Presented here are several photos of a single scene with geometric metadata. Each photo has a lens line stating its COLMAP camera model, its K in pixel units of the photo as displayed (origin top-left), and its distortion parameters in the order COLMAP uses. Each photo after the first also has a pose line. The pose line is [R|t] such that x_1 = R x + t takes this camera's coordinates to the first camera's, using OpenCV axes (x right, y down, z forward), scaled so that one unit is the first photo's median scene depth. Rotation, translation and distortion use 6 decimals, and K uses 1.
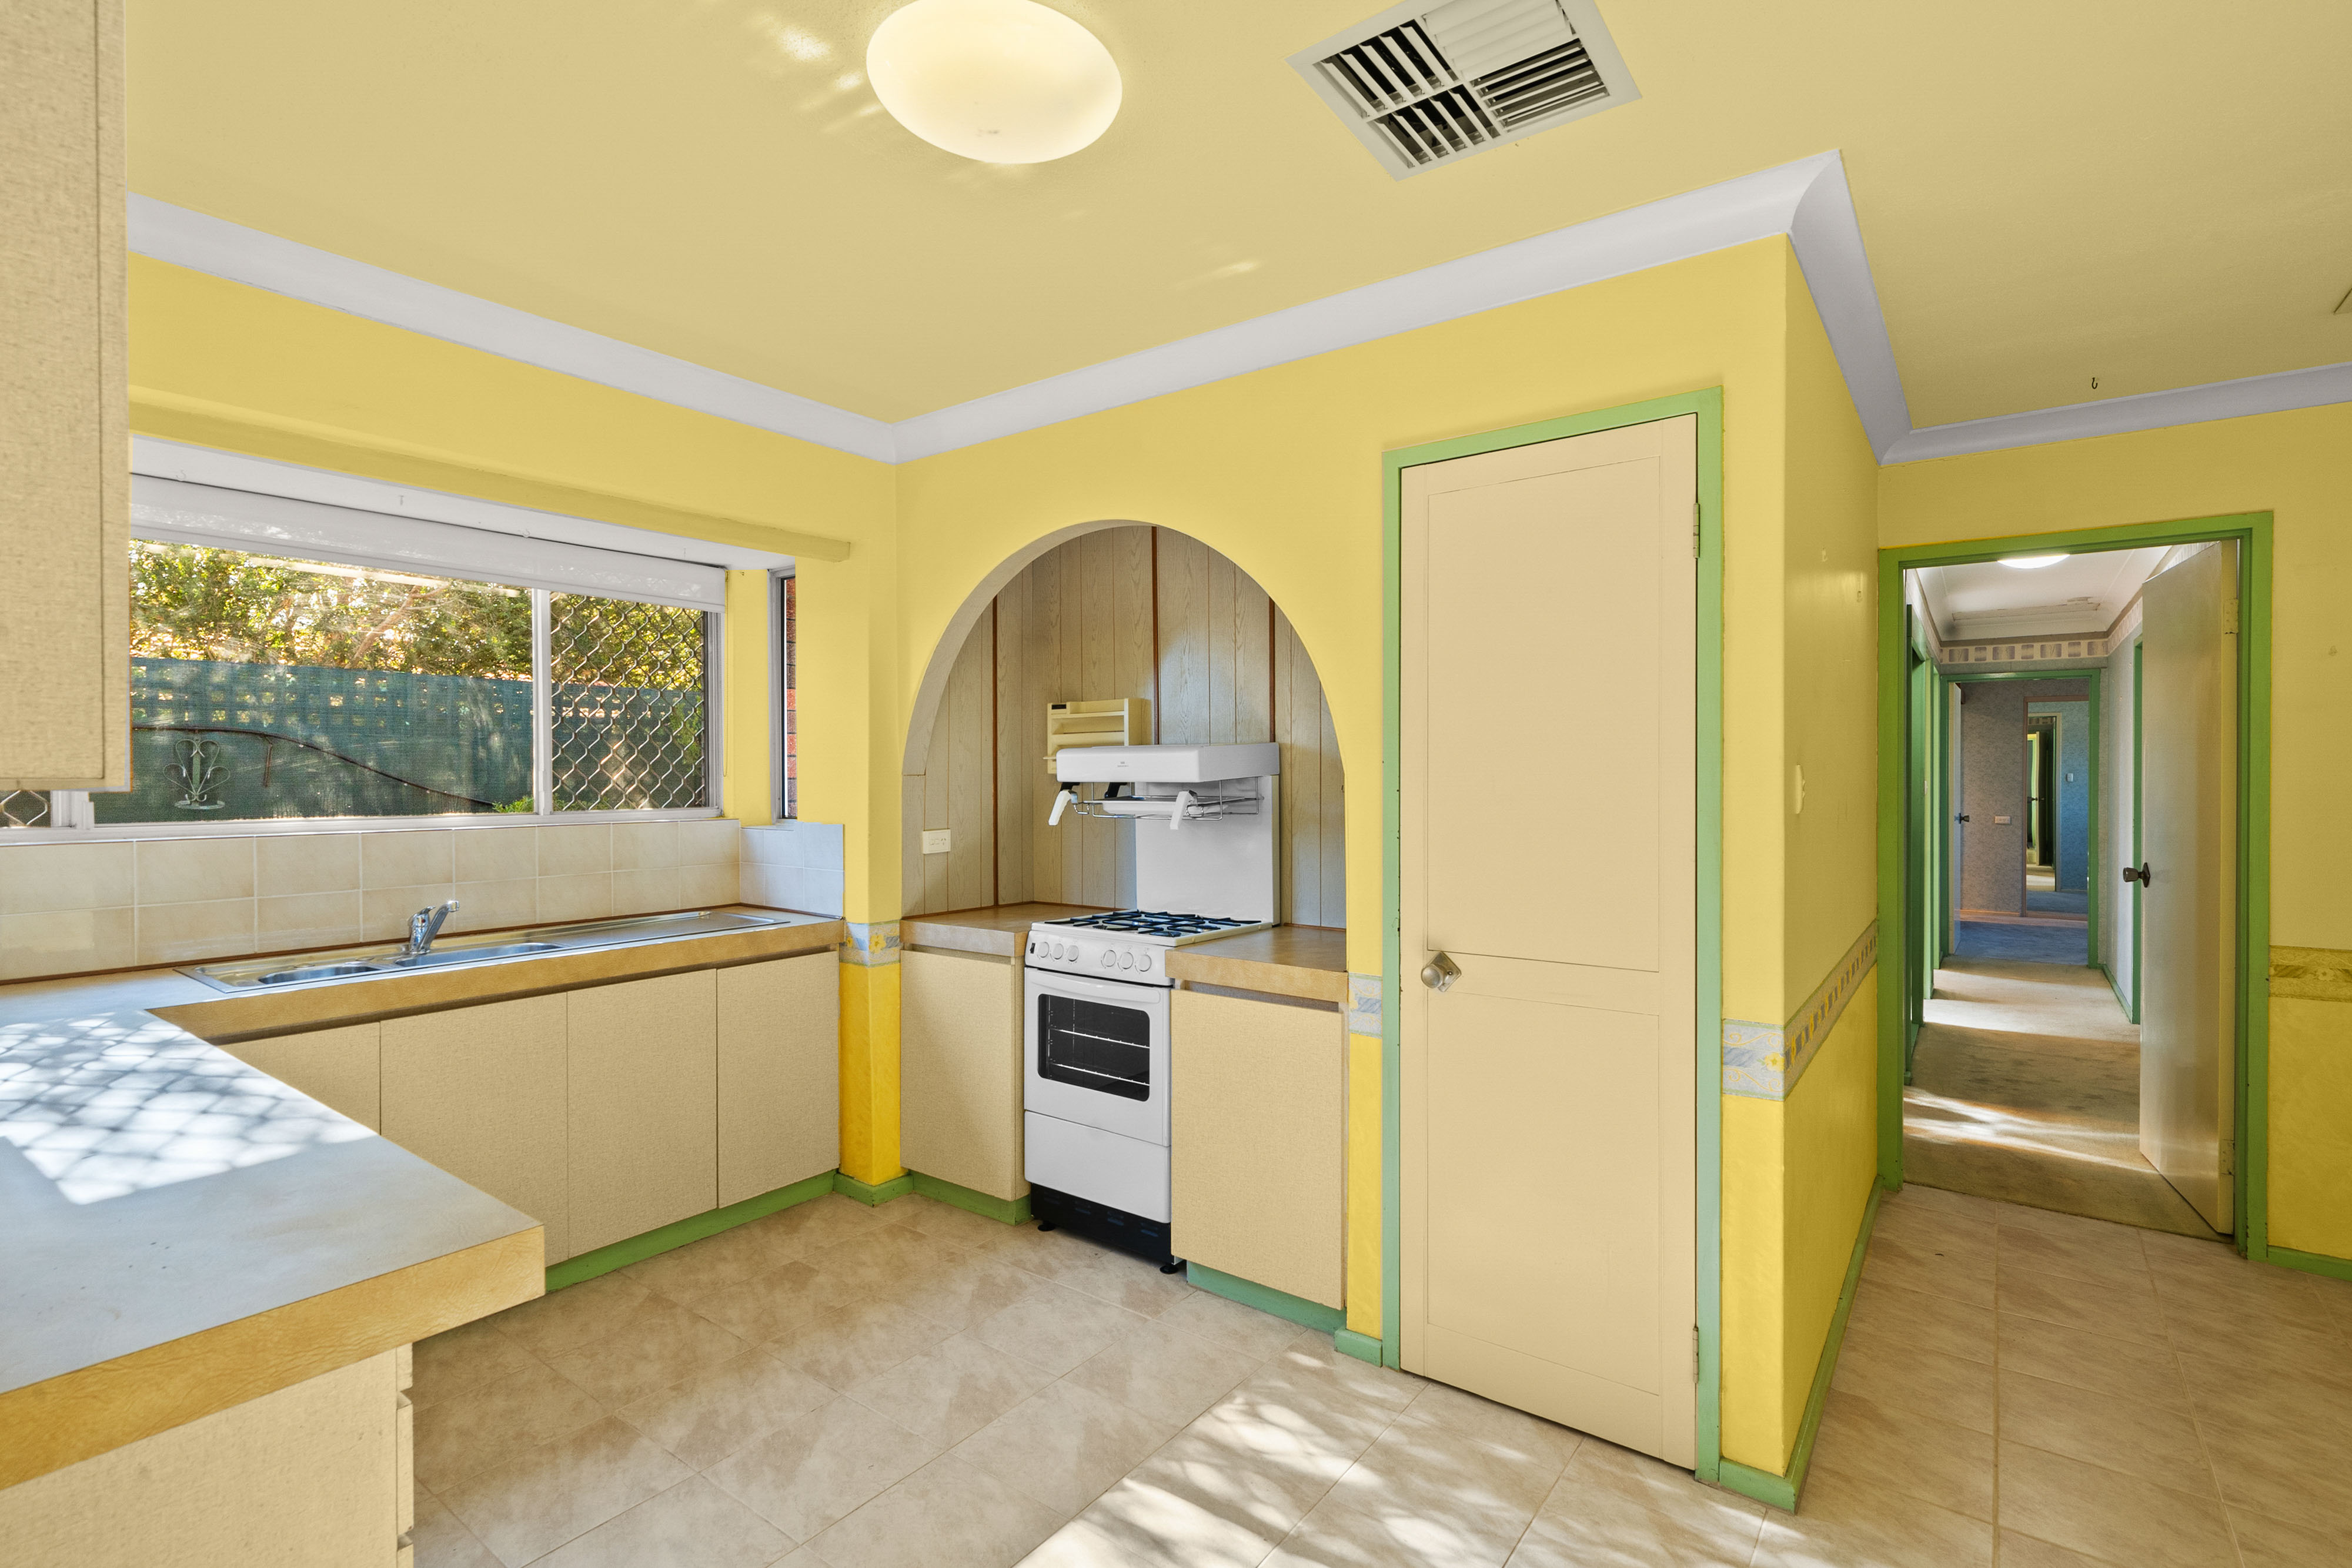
lens RADIAL K [[1088.0, 0, 1183.7], [0, 1088.0, 778.5], [0, 0, 1]] dist [0.002018, 0.000210]
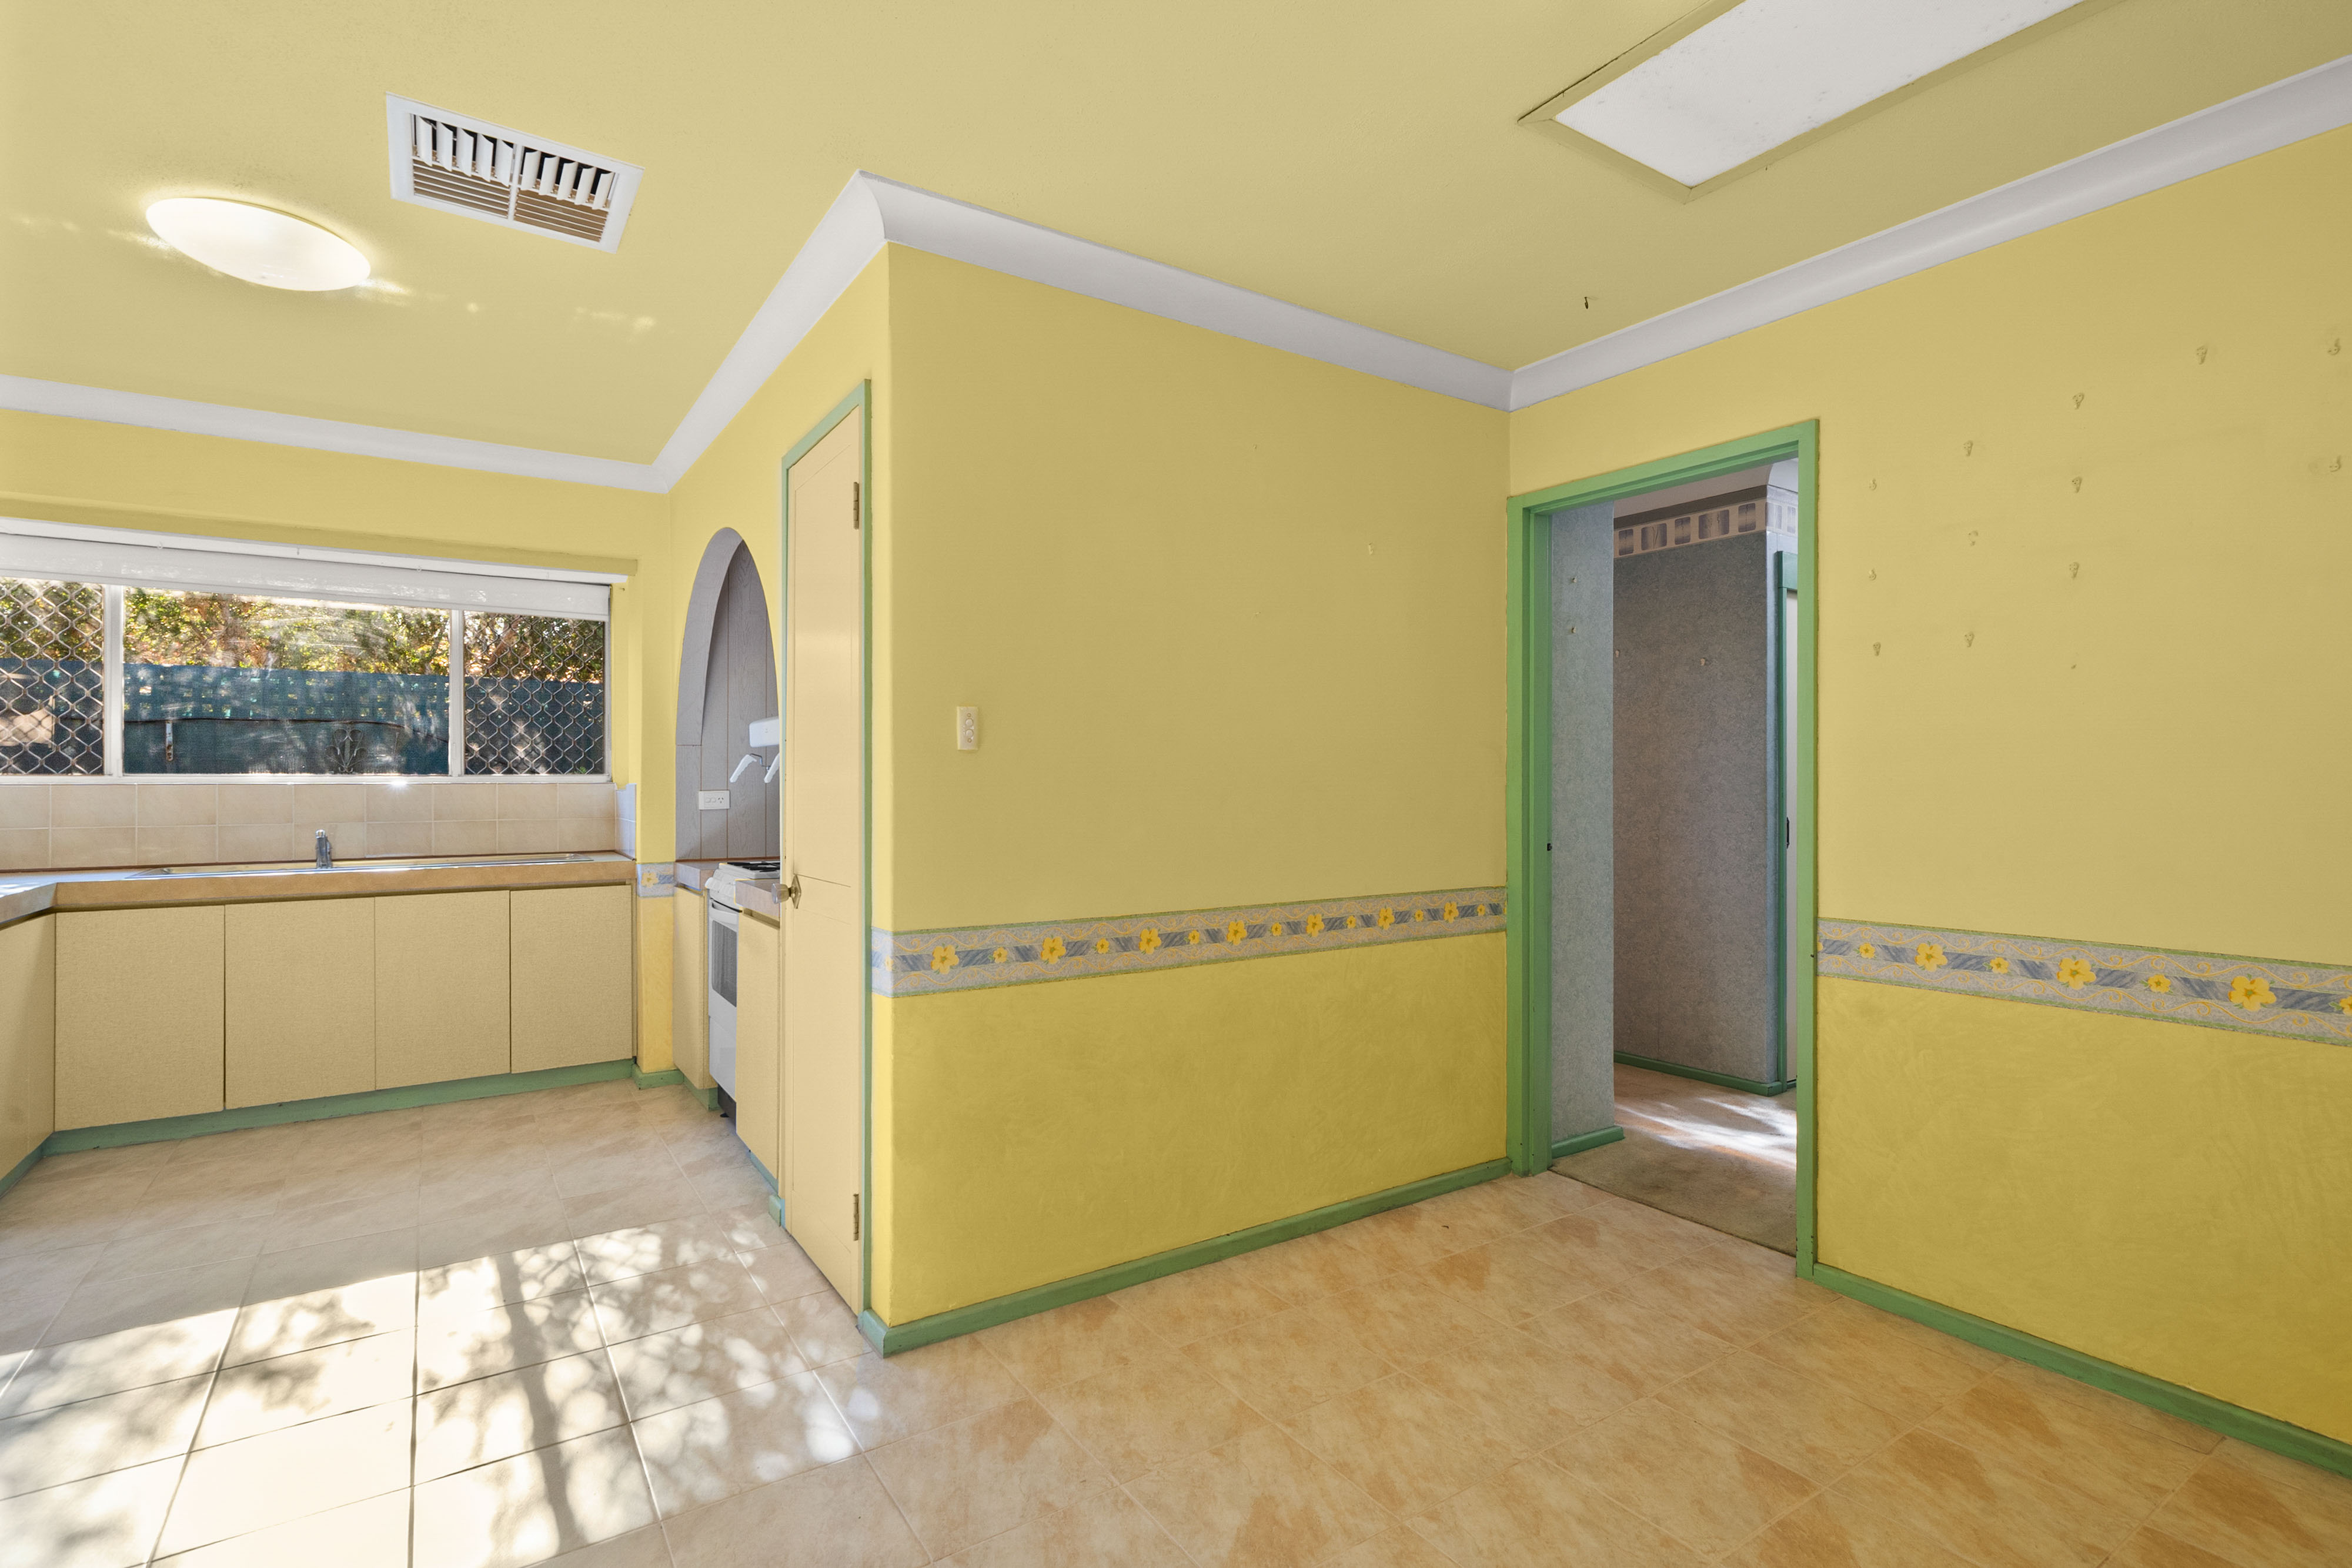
lens RADIAL K [[1110.9, 0, 1207.6], [0, 1110.9, 778.7], [0, 0, 1]] dist [0.002218, 0.000146]
pose [[0.946342, -0.000846, -0.323165, 0.799720], [-0.001209, 0.999980, -0.006156, 0.047280], [0.323163, 0.006216, 0.946323, 0.001326]]
